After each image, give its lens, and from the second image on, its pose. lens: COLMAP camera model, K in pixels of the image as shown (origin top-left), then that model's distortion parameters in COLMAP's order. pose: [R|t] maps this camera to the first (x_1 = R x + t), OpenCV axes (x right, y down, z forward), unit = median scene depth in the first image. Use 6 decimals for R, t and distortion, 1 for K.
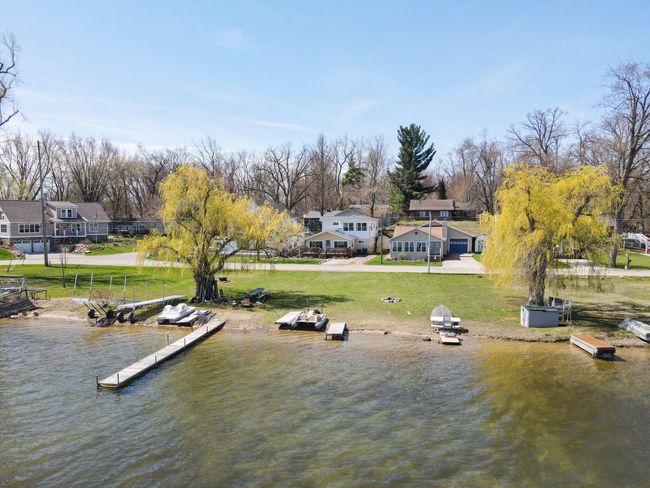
lens RADIAL K [[481.7, 0, 327.9], [0, 481.7, 242.1], [0, 0, 1]] dist [0.011027, 0.016698]
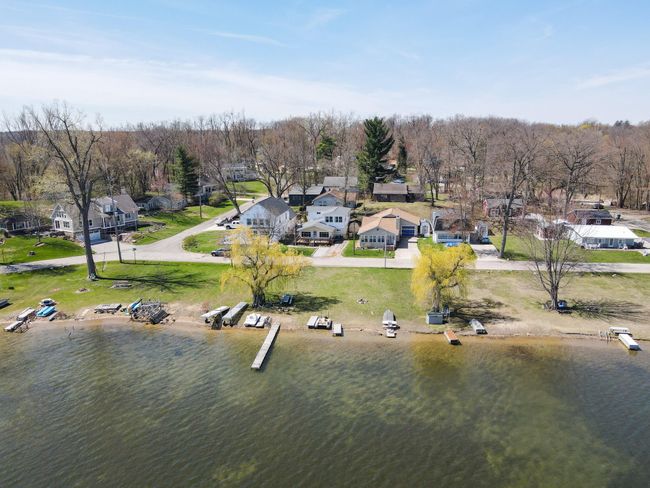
lens RADIAL K [[481.7, 0, 326.9], [0, 481.7, 243.2], [0, 0, 1]] dist [0.011027, 0.016698]
pose [[0.997364, -0.025209, 0.068043, -0.058198], [0.013461, 0.985715, 0.167885, -0.194582], [-0.071304, -0.166527, 0.983455, -0.355589]]
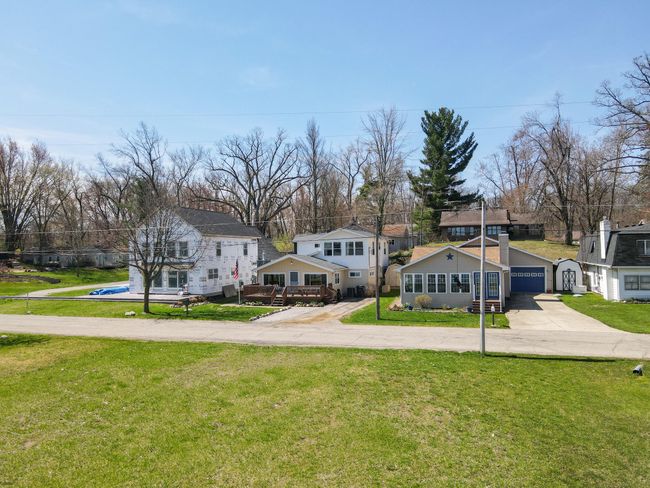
lens RADIAL K [[481.7, 0, 327.2], [0, 481.7, 244.9], [0, 0, 1]] dist [0.011027, 0.016698]
pose [[0.997185, -0.013836, -0.073699, 0.079490], [0.009183, 0.997965, -0.063104, 0.000238], [0.074422, 0.062249, 0.995282, 0.417799]]
